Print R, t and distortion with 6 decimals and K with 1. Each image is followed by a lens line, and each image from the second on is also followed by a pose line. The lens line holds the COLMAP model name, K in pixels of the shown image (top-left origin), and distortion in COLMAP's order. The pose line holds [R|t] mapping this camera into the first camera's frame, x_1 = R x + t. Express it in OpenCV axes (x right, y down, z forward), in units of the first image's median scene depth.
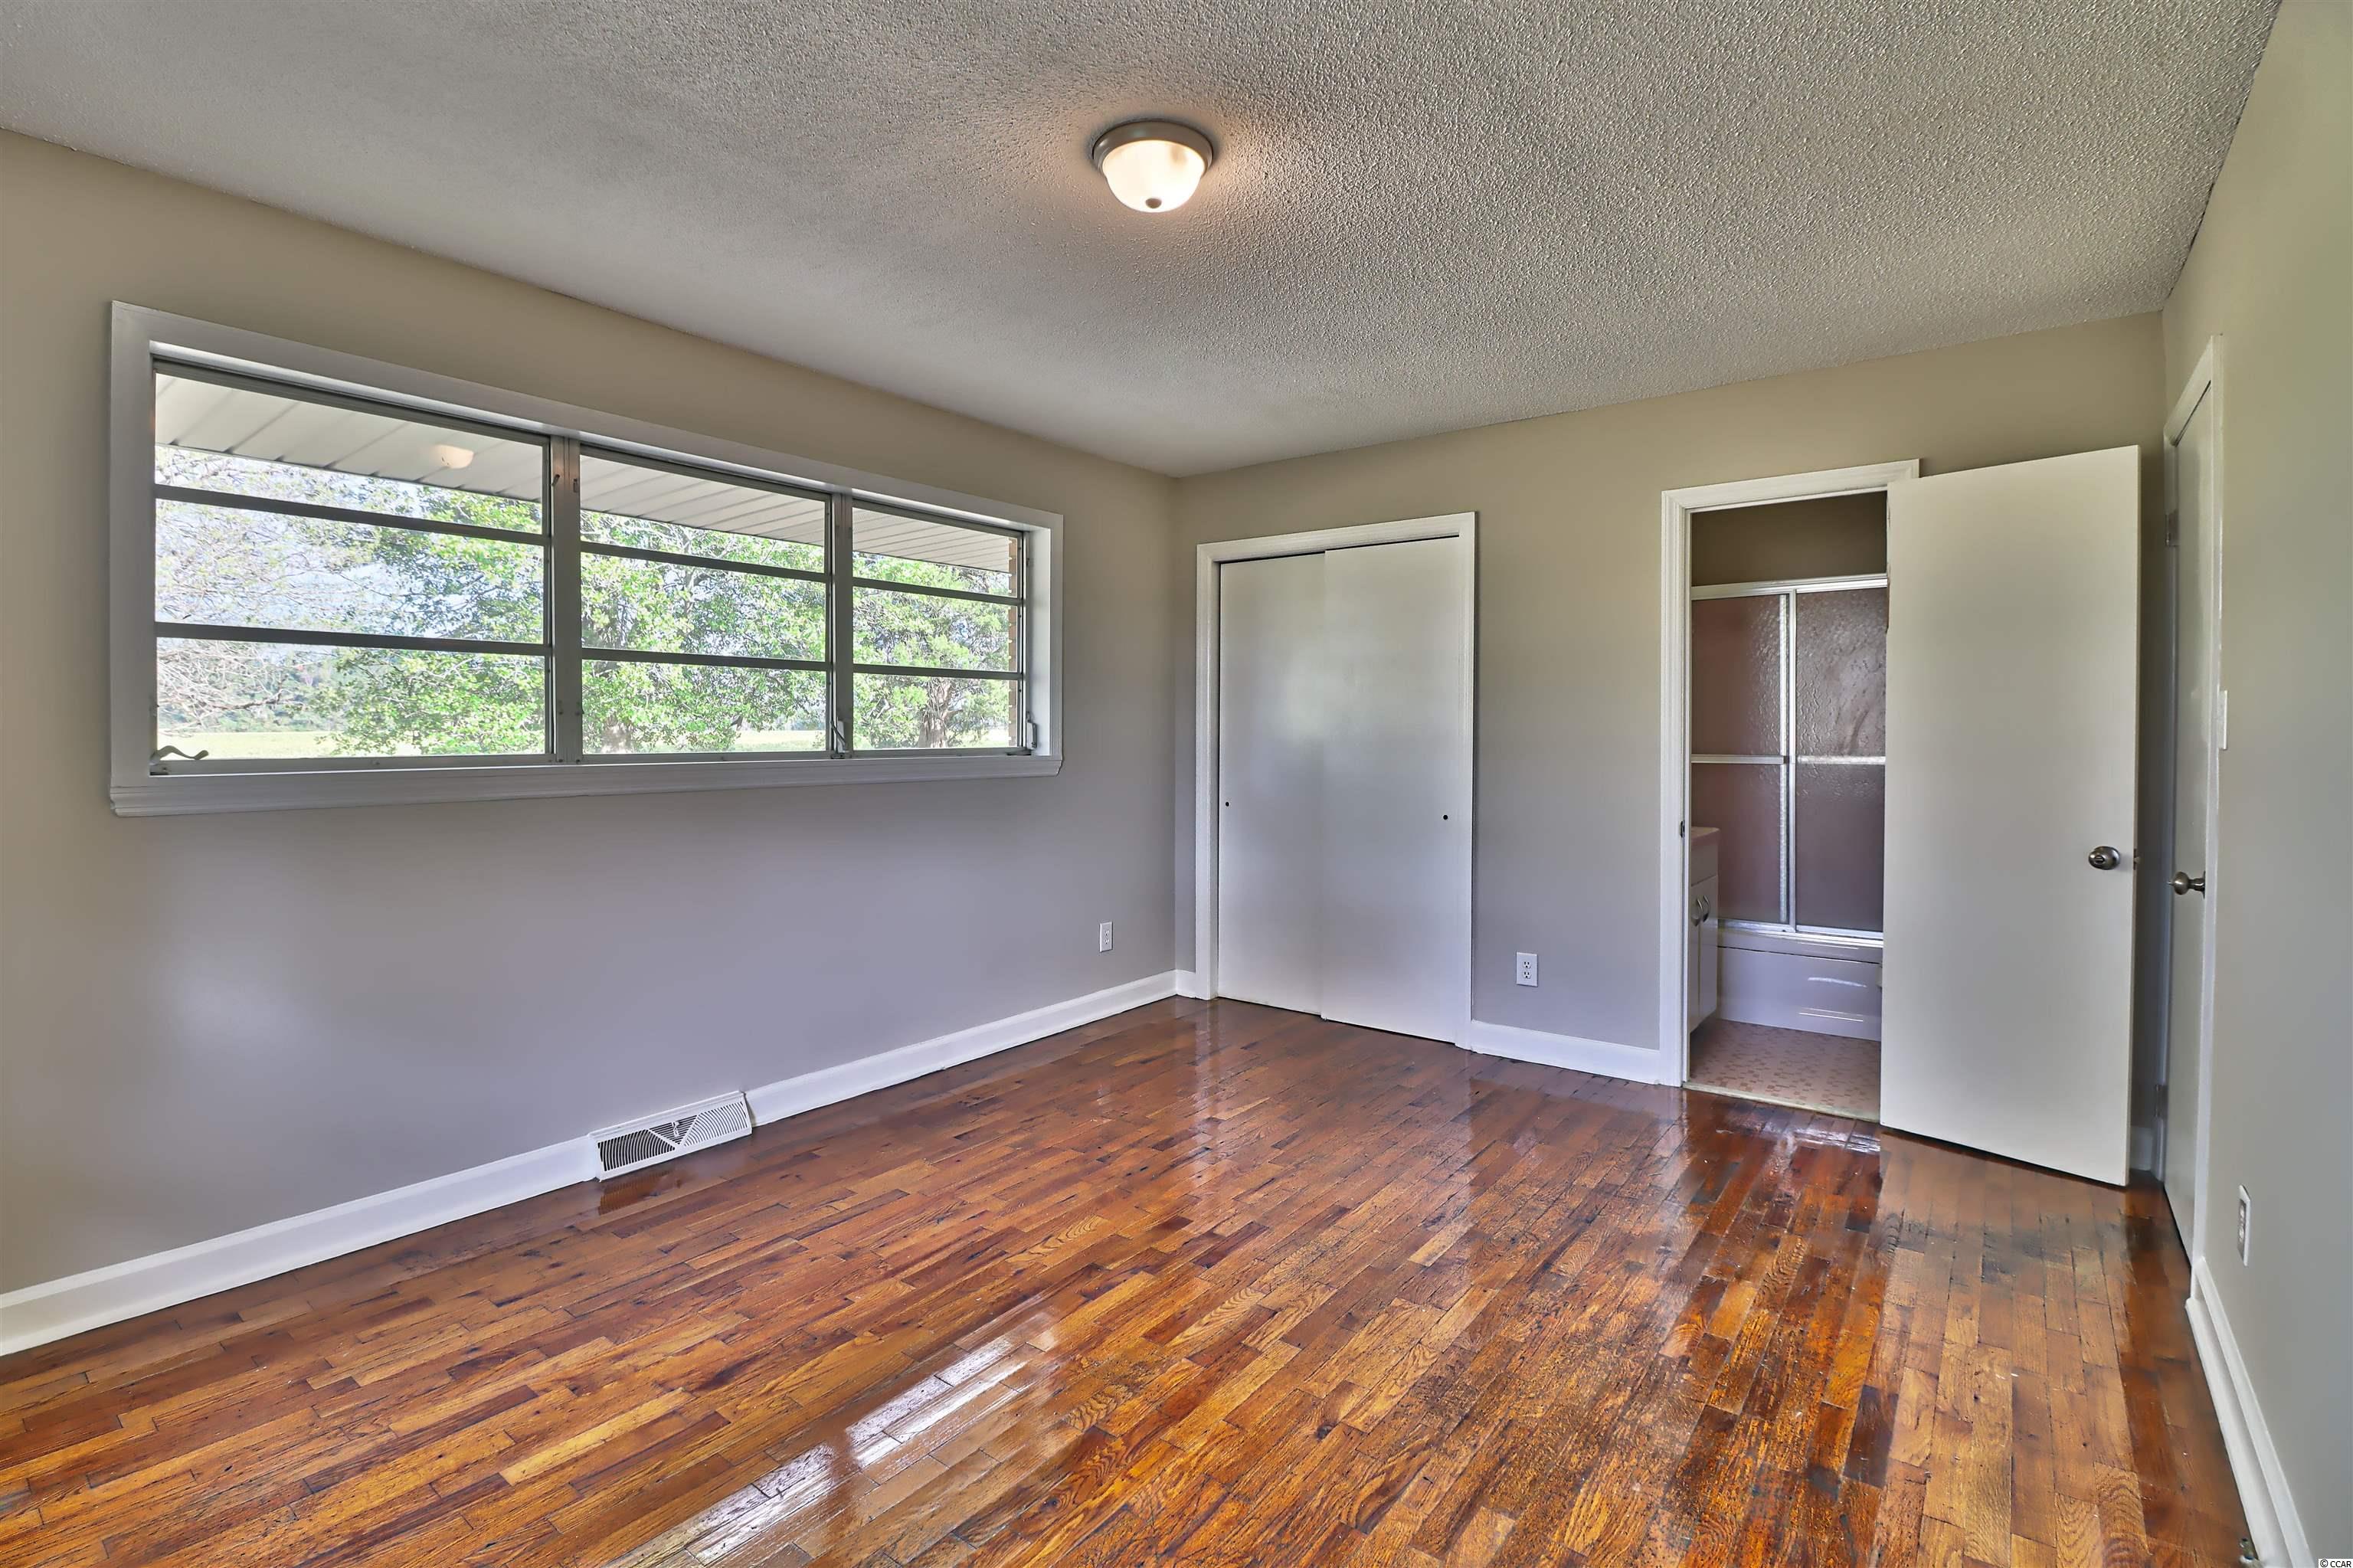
lens RADIAL K [[1084.7, 0, 1165.5], [0, 1084.7, 741.7], [0, 0, 1]] dist [0.002643, -0.015229]
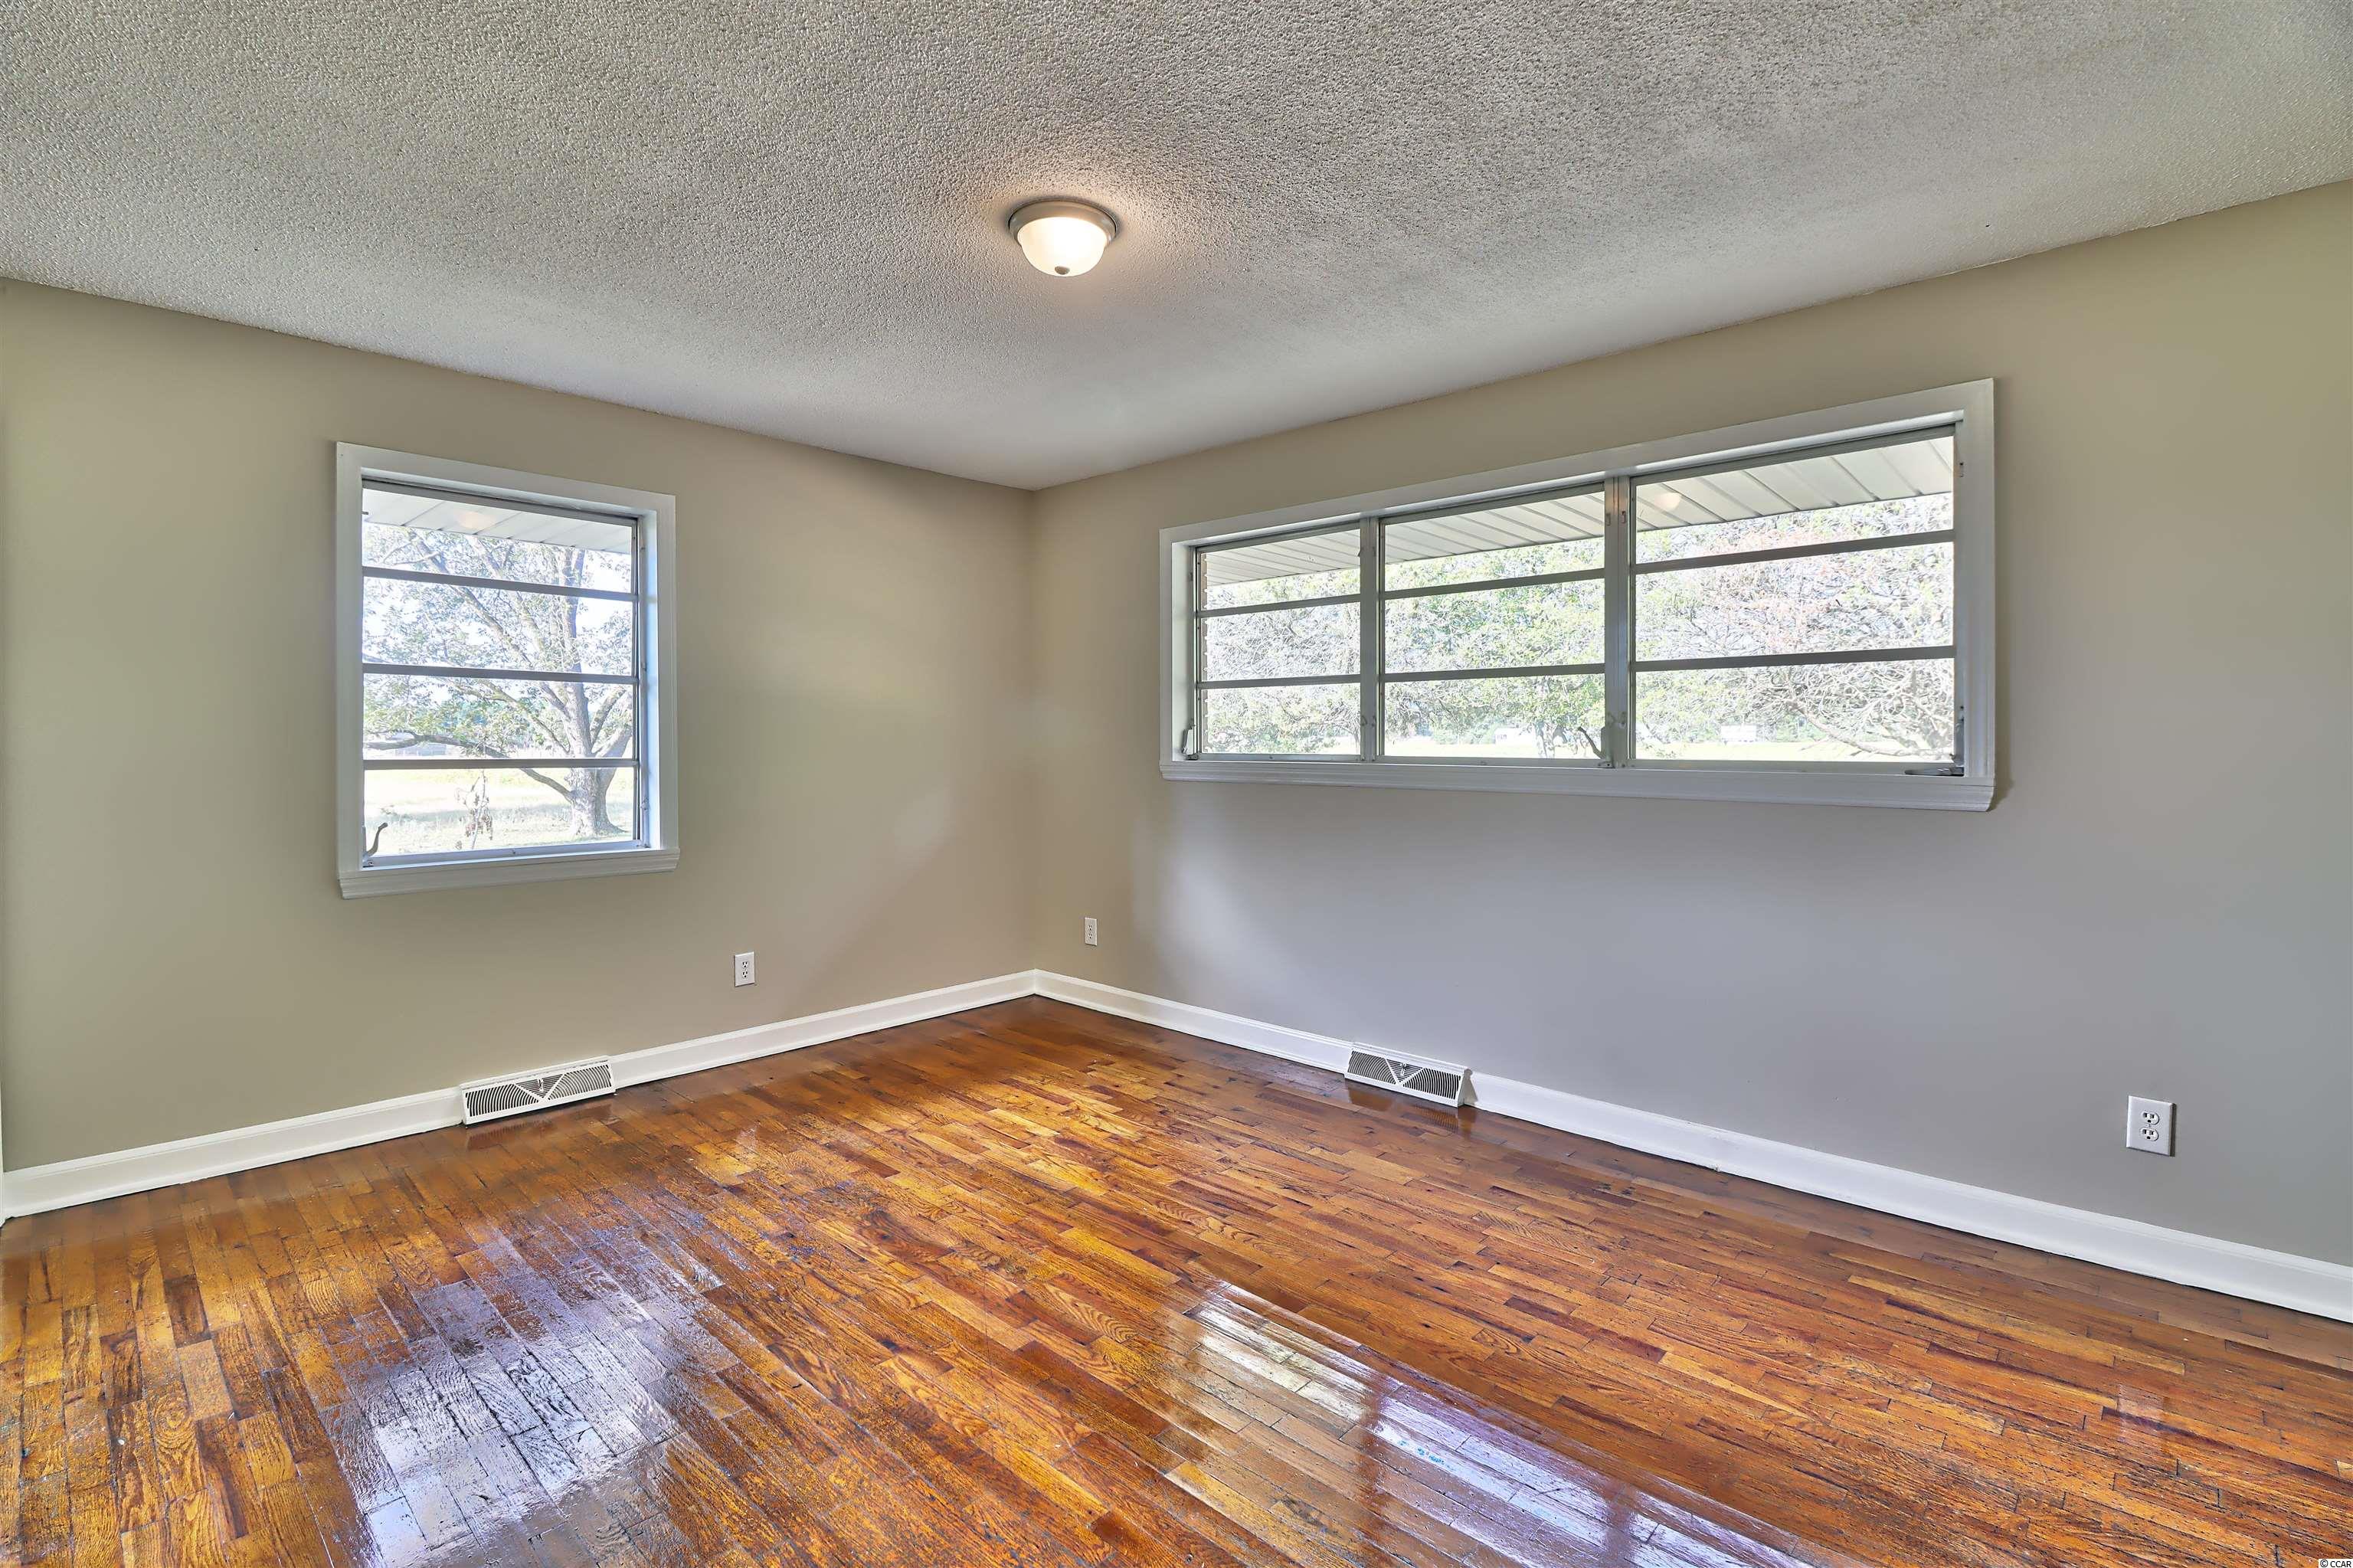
lens RADIAL K [[1084.7, 0, 1165.5], [0, 1084.7, 741.7], [0, 0, 1]] dist [0.002643, -0.015229]
pose [[-0.099032, -0.001584, -0.995083, 0.950937], [-0.013851, 0.999904, -0.000213, -0.001411], [0.994988, 0.013761, -0.099044, 1.058311]]
